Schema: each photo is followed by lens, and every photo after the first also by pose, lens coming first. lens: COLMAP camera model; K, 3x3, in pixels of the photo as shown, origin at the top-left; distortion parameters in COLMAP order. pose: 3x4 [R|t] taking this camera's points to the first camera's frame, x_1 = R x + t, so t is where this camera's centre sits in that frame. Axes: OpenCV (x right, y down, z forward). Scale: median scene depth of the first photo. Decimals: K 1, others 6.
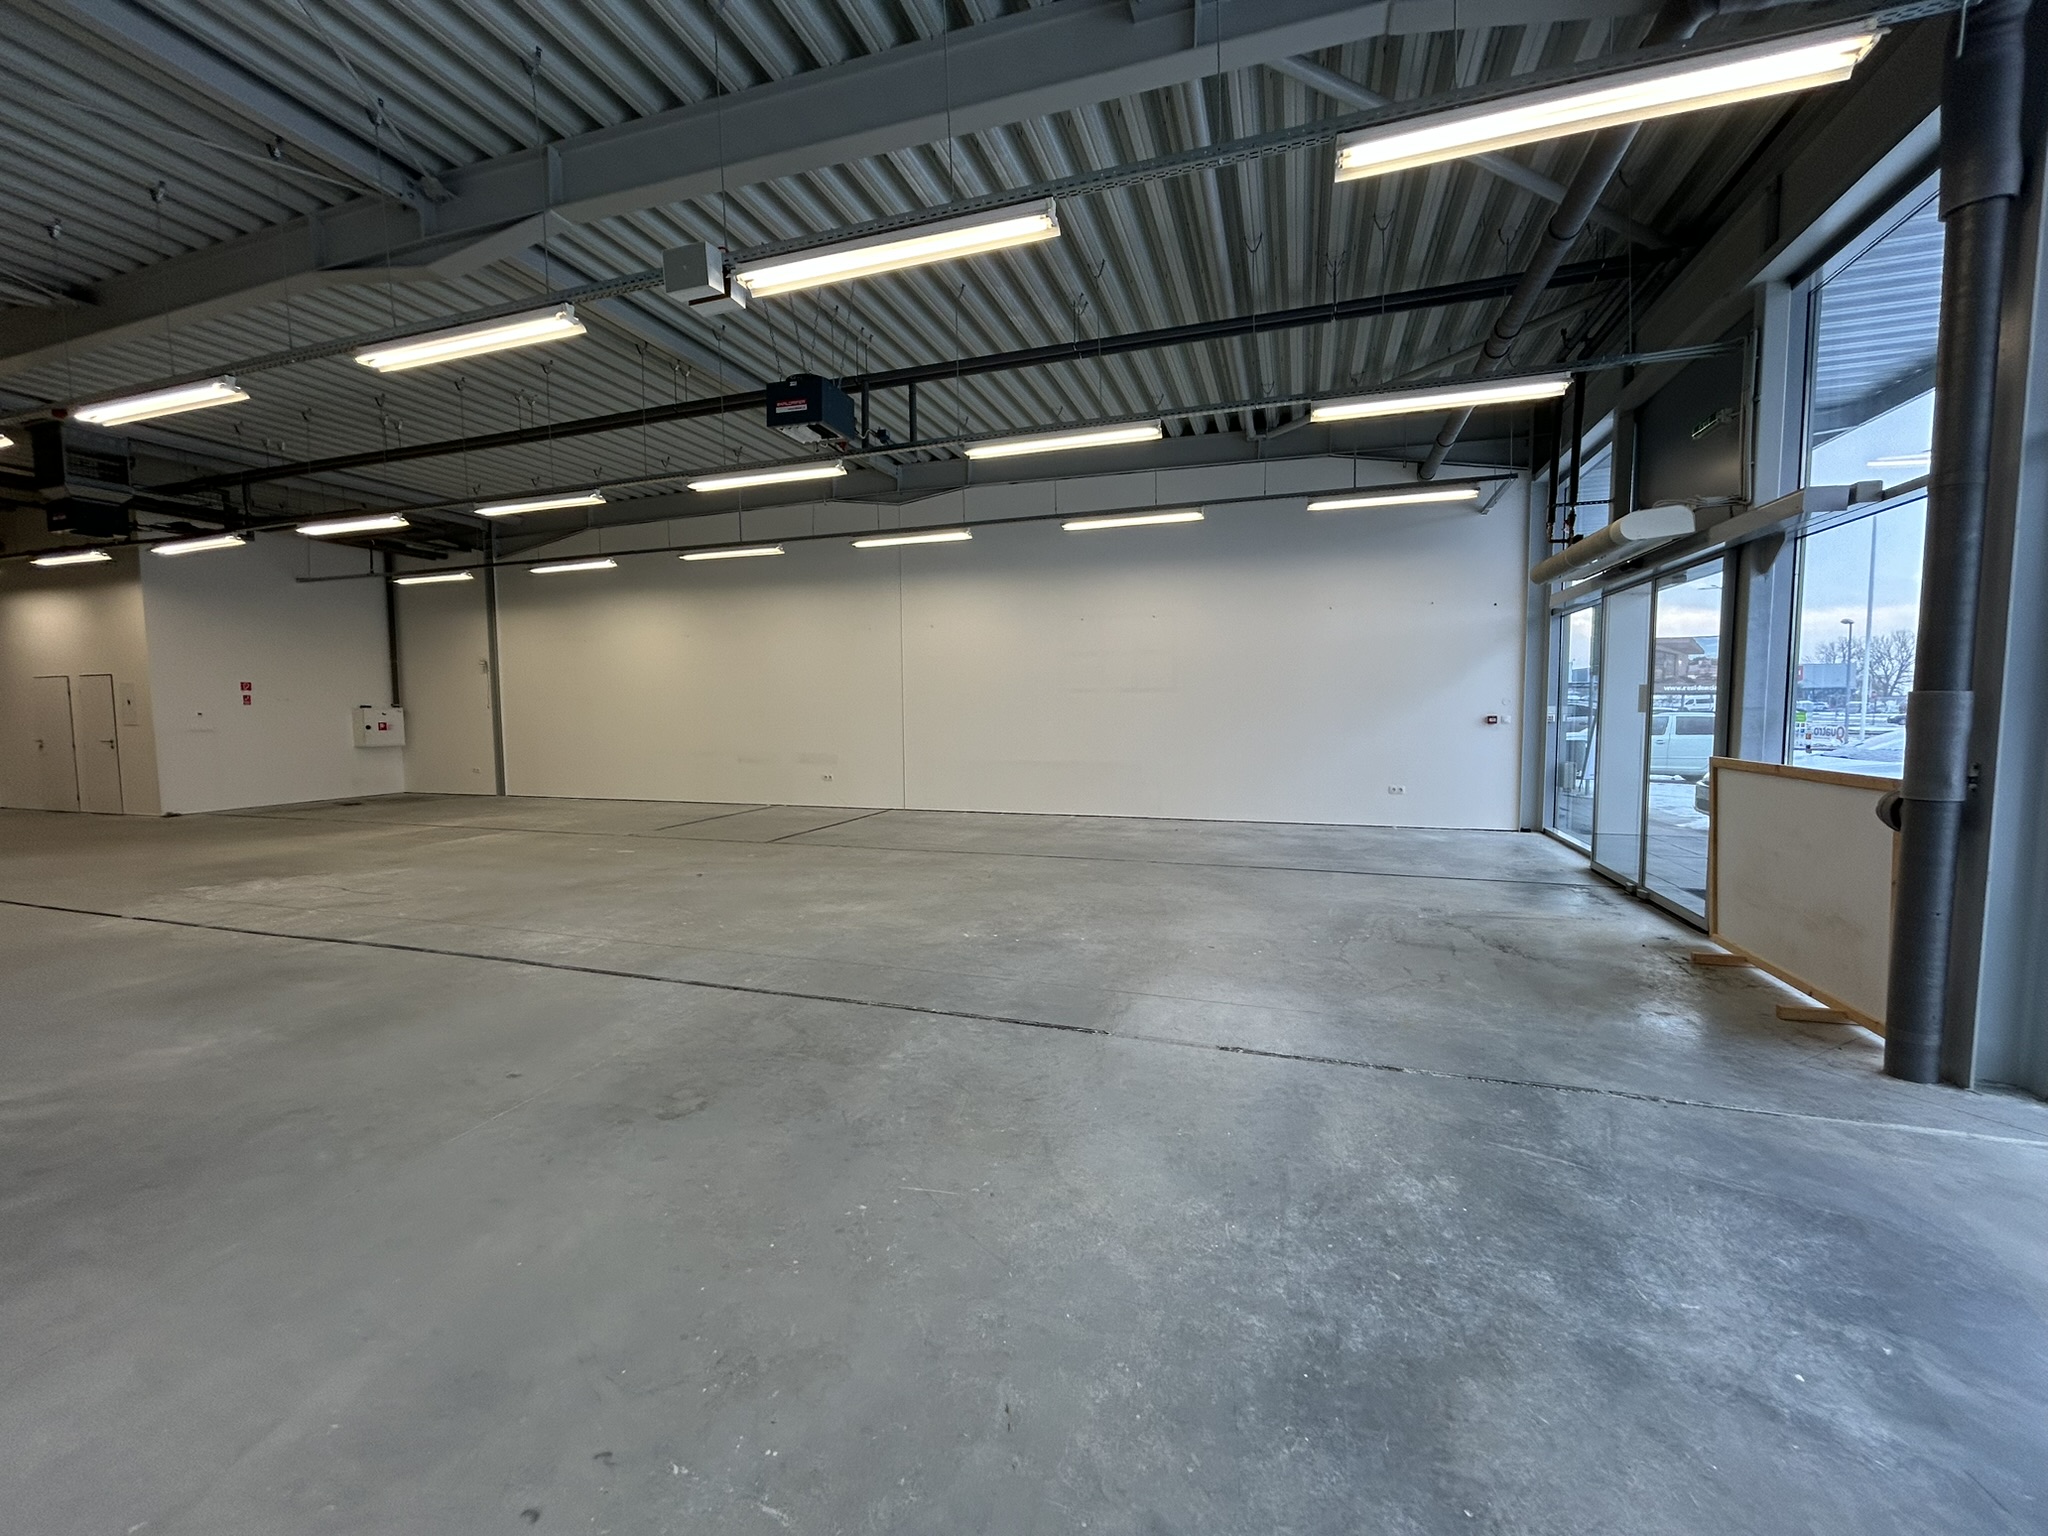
lens RADIAL K [[825.9, 0, 1014.5], [0, 825.9, 759.5], [0, 0, 1]] dist [-0.002052, 0.001102]
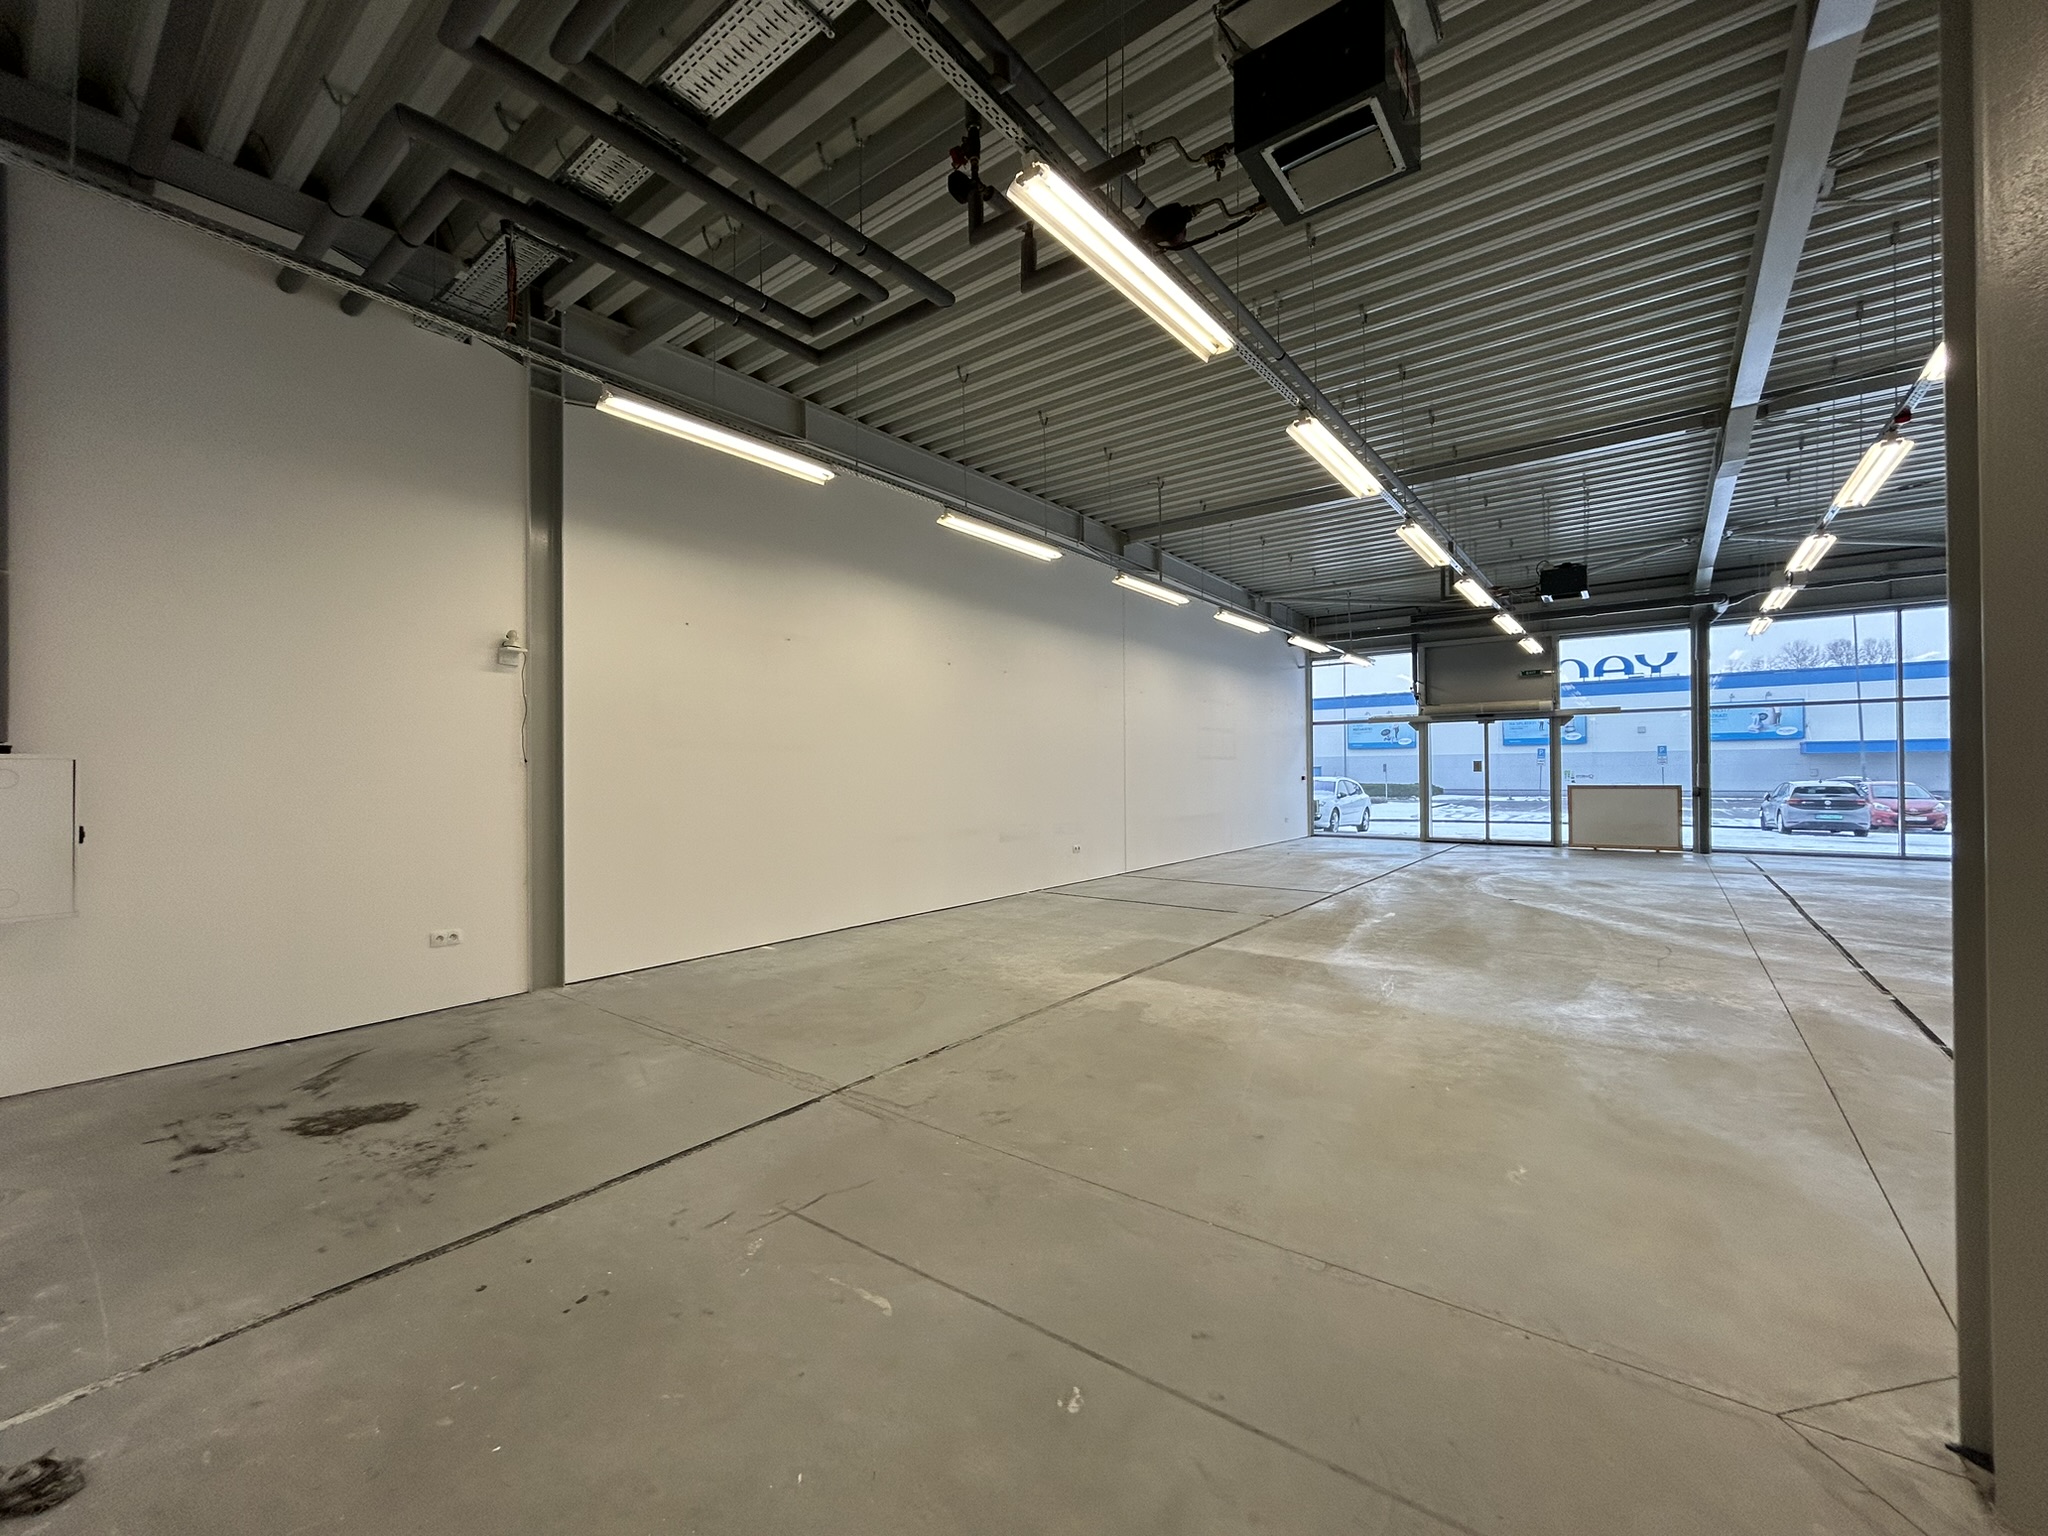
lens RADIAL K [[825.9, 0, 1020.4], [0, 825.9, 769.1], [0, 0, 1]] dist [-0.002052, 0.001102]
pose [[0.323303, 0.008658, 0.946256, -1.397513], [0.066342, 0.997290, -0.031792, -0.051481], [-0.943967, 0.073055, 0.321853, 0.997931]]
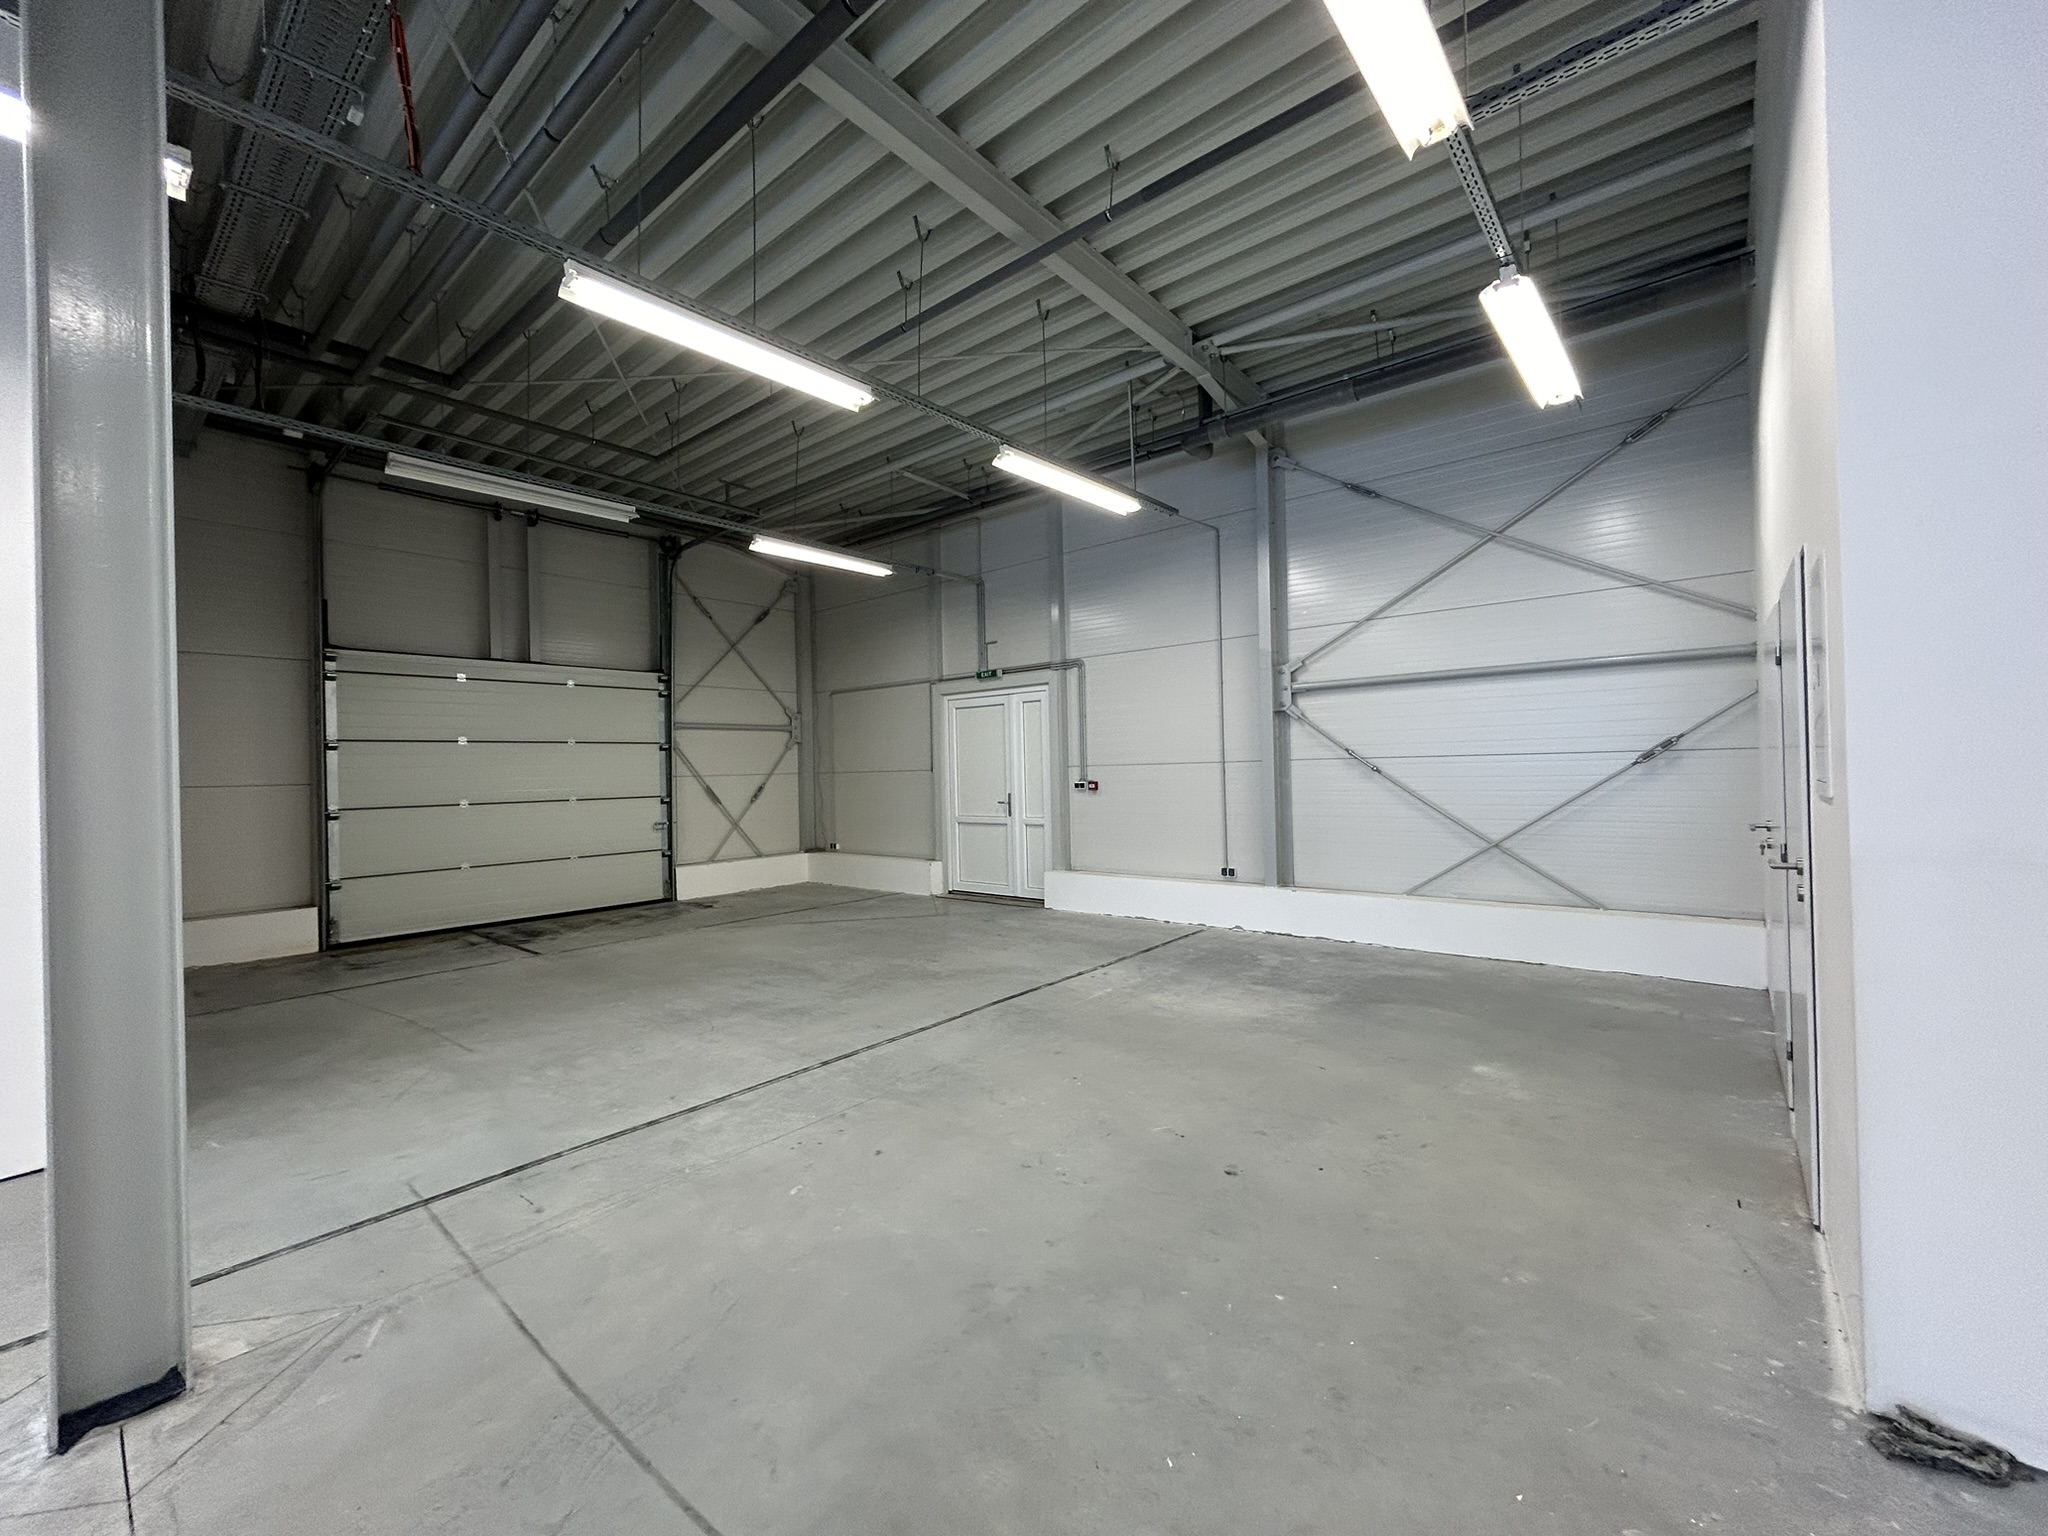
lens RADIAL K [[825.9, 0, 1019.1], [0, 825.9, 764.4], [0, 0, 1]] dist [-0.002052, 0.001102]
pose [[-0.363383, 0.011925, -0.931563, -1.059034], [-0.030827, 0.999217, 0.024816, -0.063613], [0.931130, 0.037735, -0.362731, 1.144140]]
